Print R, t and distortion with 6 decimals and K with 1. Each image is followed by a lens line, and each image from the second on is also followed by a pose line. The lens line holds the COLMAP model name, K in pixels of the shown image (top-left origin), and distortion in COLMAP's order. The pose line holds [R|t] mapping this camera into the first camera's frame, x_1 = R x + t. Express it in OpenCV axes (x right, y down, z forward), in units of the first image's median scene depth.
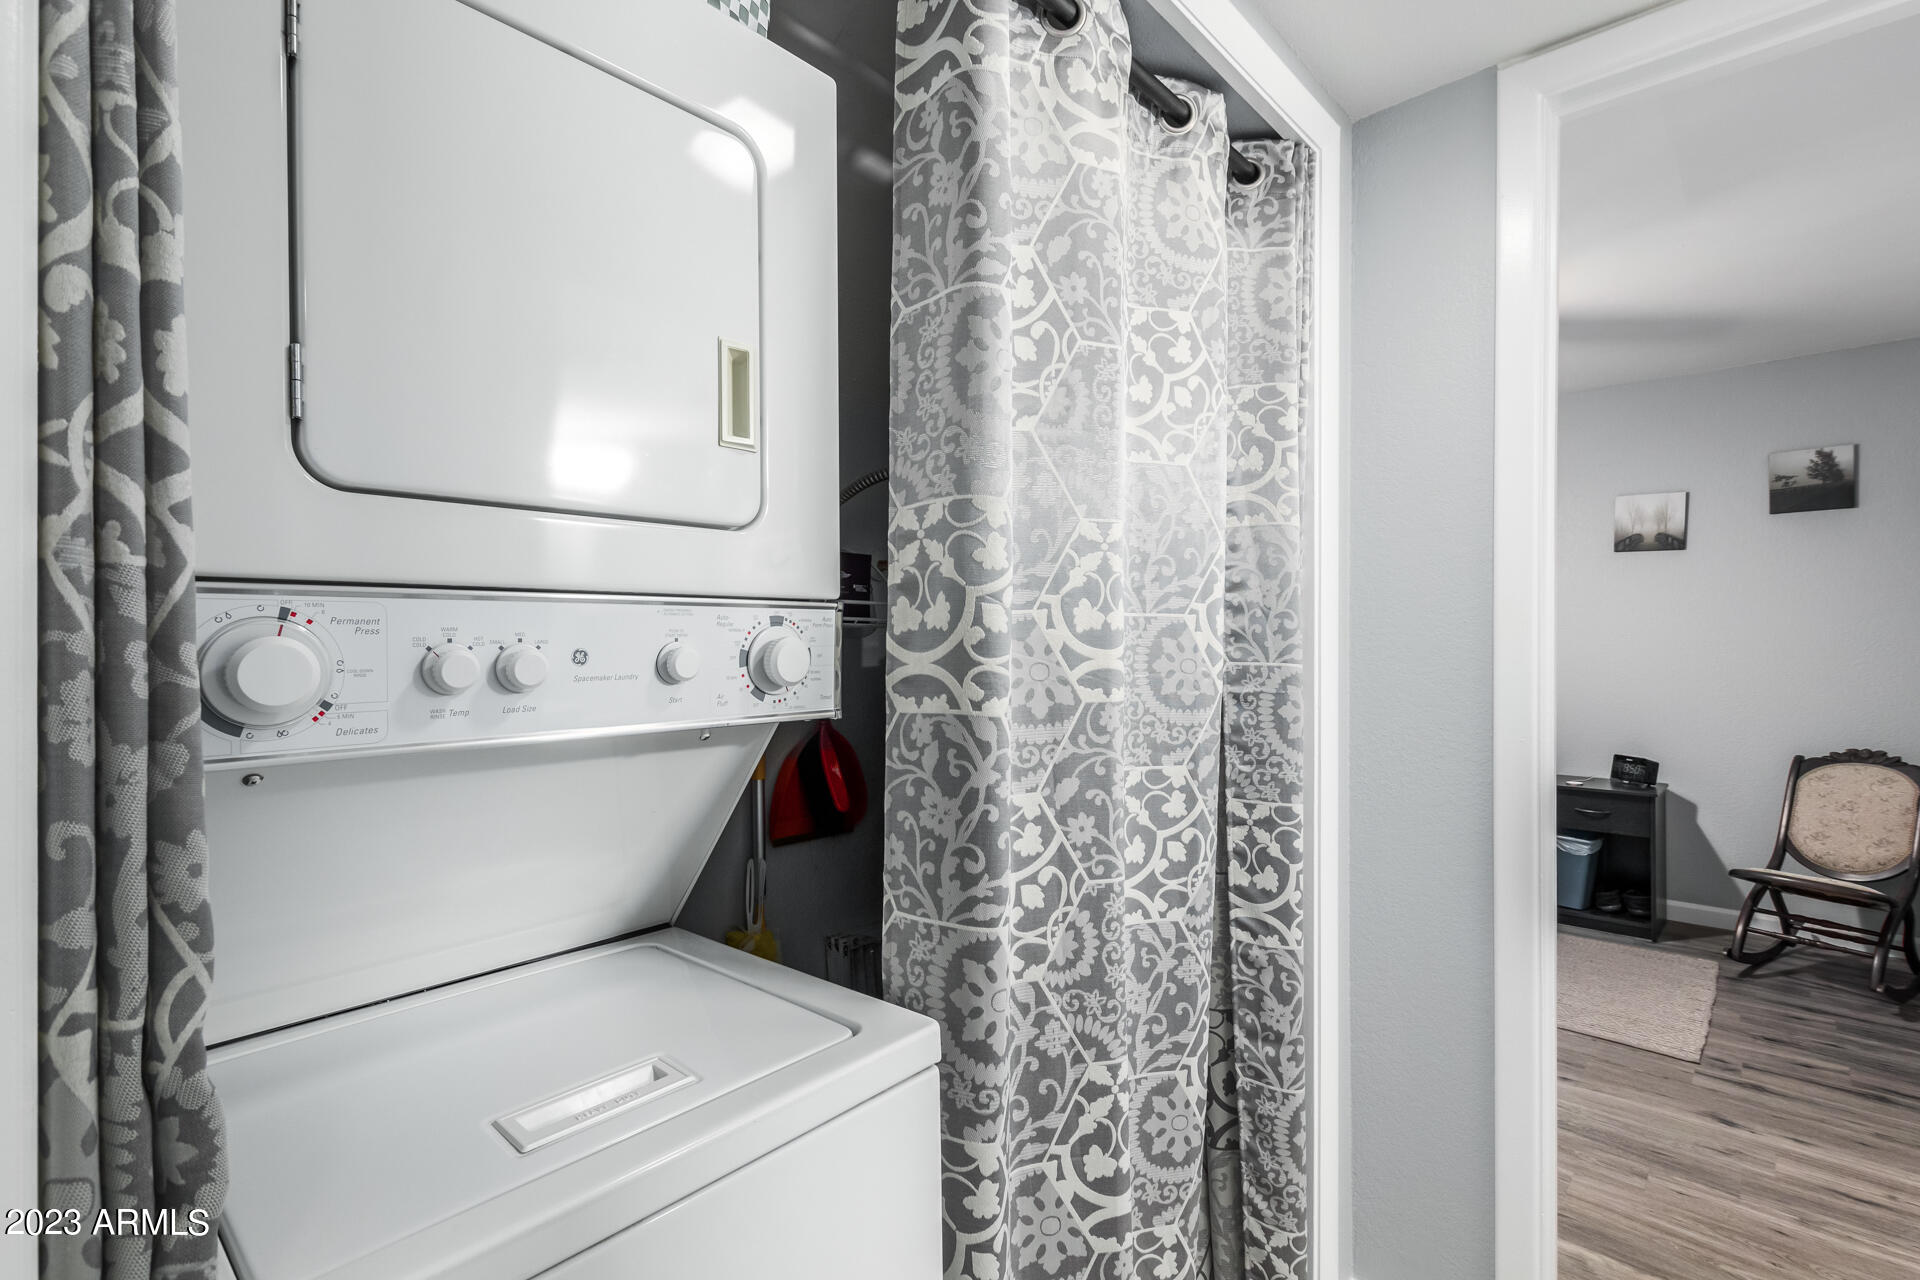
lens RADIAL K [[900.6, 0, 955.6], [0, 900.6, 652.2], [0, 0, 1]] dist [0.001971, -0.005911]
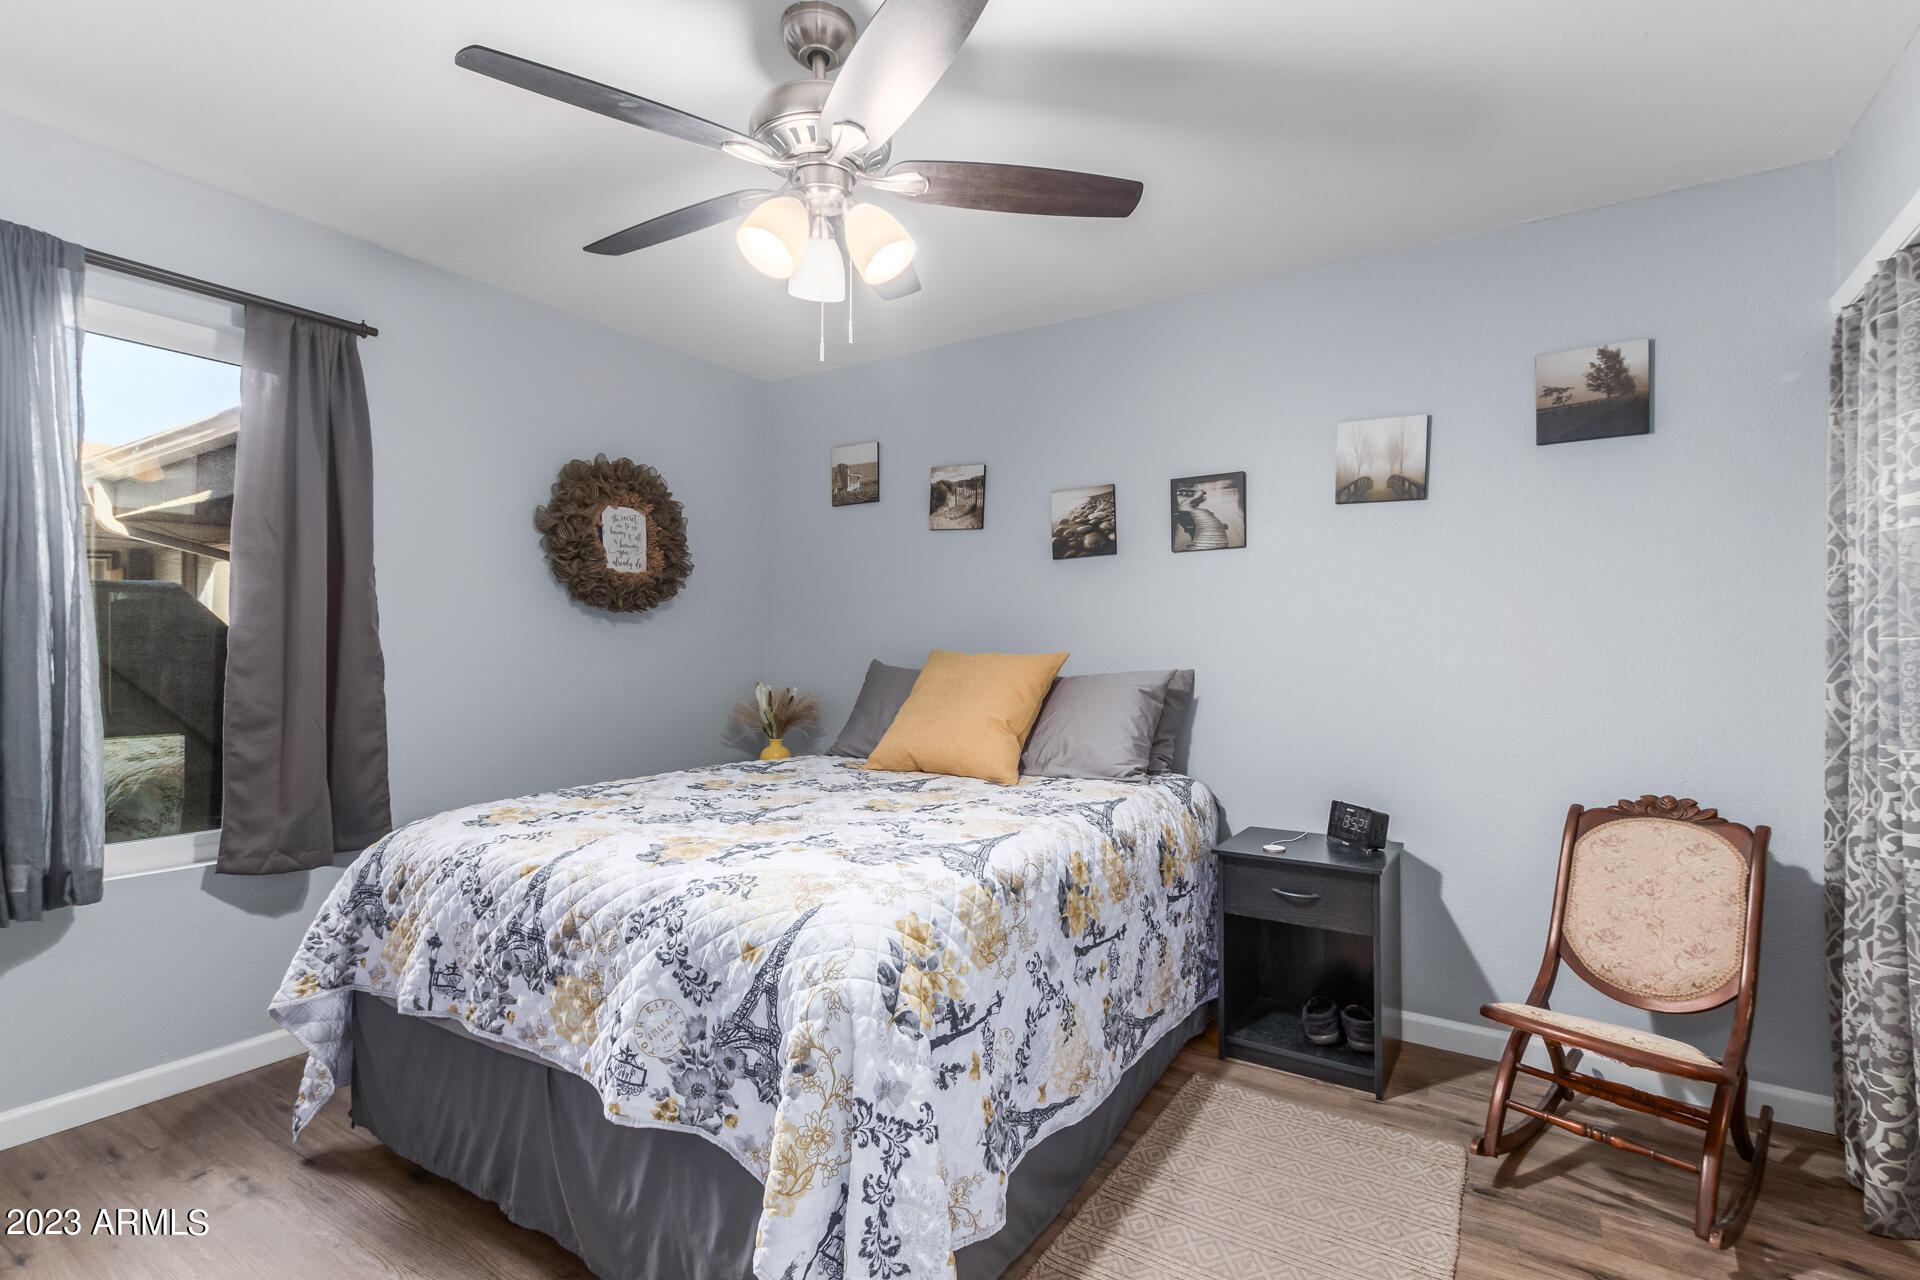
lens RADIAL K [[900.6, 0, 955.6], [0, 900.6, 652.2], [0, 0, 1]] dist [0.001971, -0.005911]
pose [[0.985602, 0.000008, 0.169084, 0.371839], [0.000089, 1.000000, -0.000570, 0.002876], [-0.169084, 0.000577, 0.985602, 0.418660]]
